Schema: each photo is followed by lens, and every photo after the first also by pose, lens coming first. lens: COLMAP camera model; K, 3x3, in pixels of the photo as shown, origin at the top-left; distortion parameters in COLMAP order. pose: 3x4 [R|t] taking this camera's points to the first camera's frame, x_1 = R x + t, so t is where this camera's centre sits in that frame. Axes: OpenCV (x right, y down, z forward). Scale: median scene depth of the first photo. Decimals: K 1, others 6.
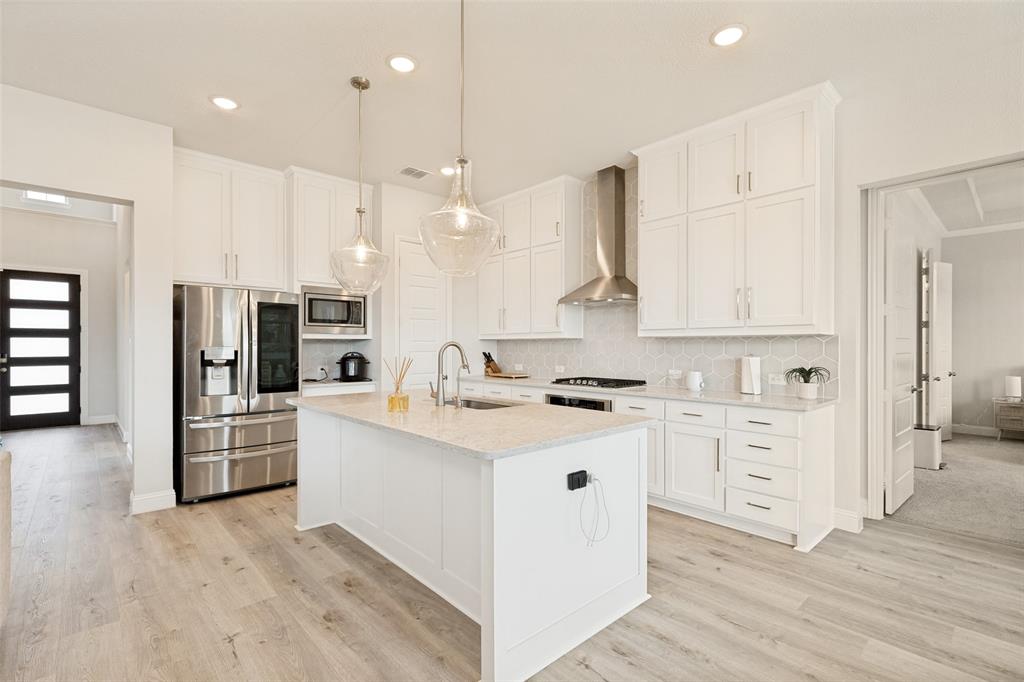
lens RADIAL K [[464.0, 0, 504.0], [0, 464.0, 344.8], [0, 0, 1]] dist [-0.000040, 0.002857]
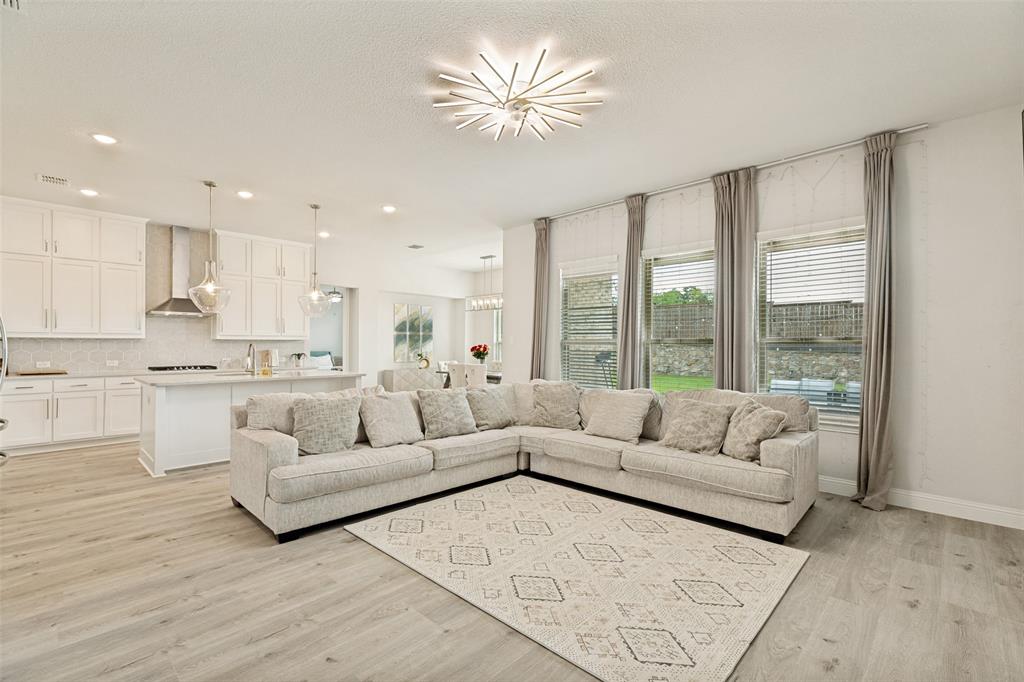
lens RADIAL K [[464.0, 0, 510.5], [0, 464.0, 339.6], [0, 0, 1]] dist [-0.000040, 0.002857]
pose [[-0.066994, 0.010454, 0.997699, -1.330631], [-0.004868, 0.999930, -0.010804, -0.001453], [-0.997742, -0.005580, -0.066938, 0.032517]]
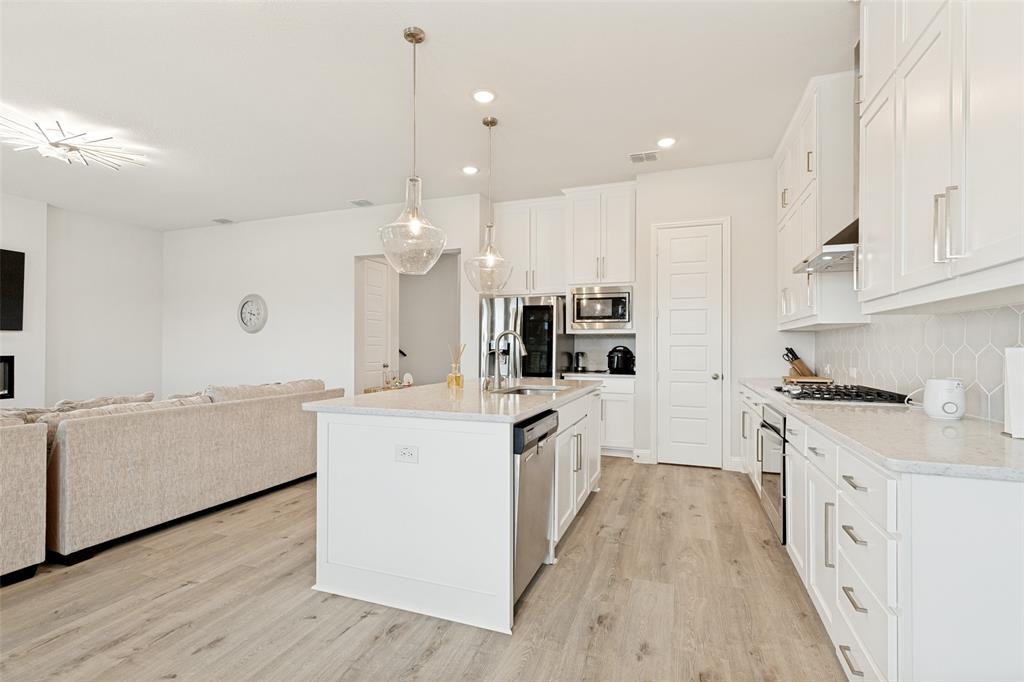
lens RADIAL K [[464.0, 0, 515.5], [0, 464.0, 351.2], [0, 0, 1]] dist [-0.000040, 0.002857]
pose [[0.473745, 0.008439, -0.880621, 0.525793], [0.000111, 0.999954, 0.009642, 0.019390], [0.880662, -0.004665, 0.473722, 0.316496]]
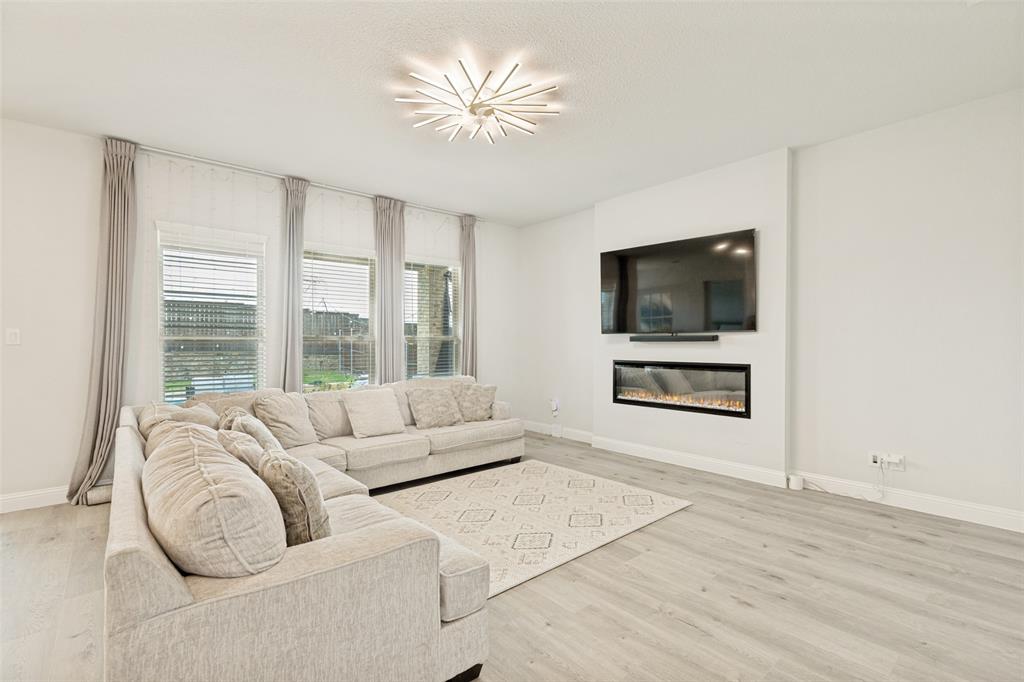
lens RADIAL K [[464.0, 0, 507.8], [0, 464.0, 342.9], [0, 0, 1]] dist [-0.000040, 0.002857]
pose [[-0.999788, 0.000818, 0.020570, -0.697890], [0.000808, 1.000000, -0.000512, -0.000752], [-0.020570, -0.000495, -0.999788, 0.689906]]
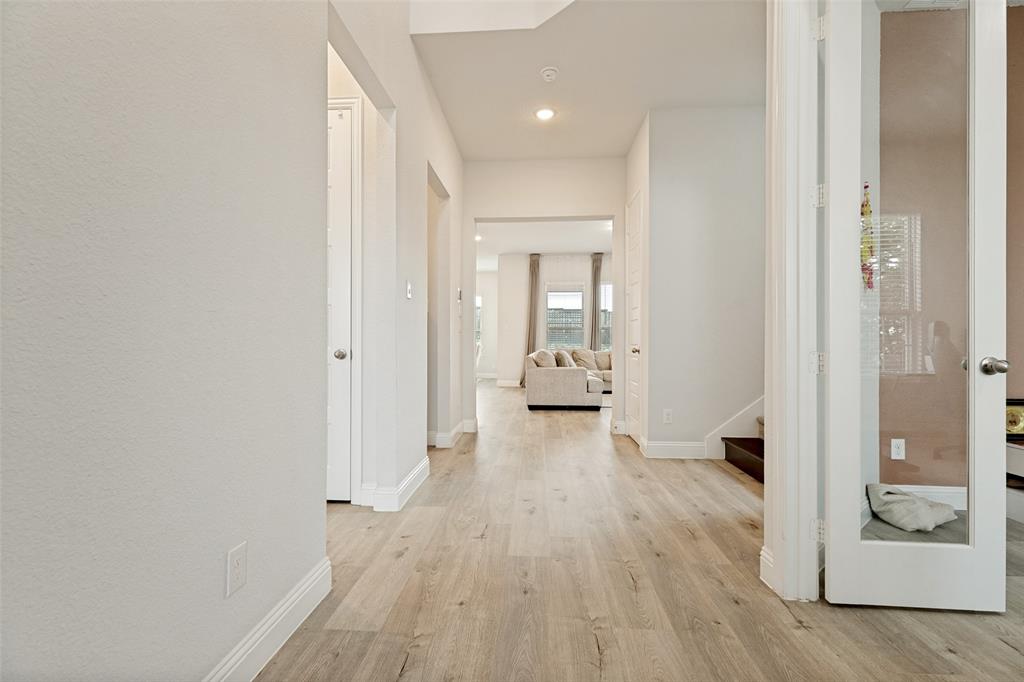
lens RADIAL K [[464.0, 0, 511.8], [0, 464.0, 336.8], [0, 0, 1]] dist [-0.000040, 0.002857]
pose [[-0.714745, -0.002749, 0.699380, -1.489318], [-0.001332, 0.999996, 0.002569, 0.027484], [-0.699384, 0.000904, -0.714746, 1.565203]]
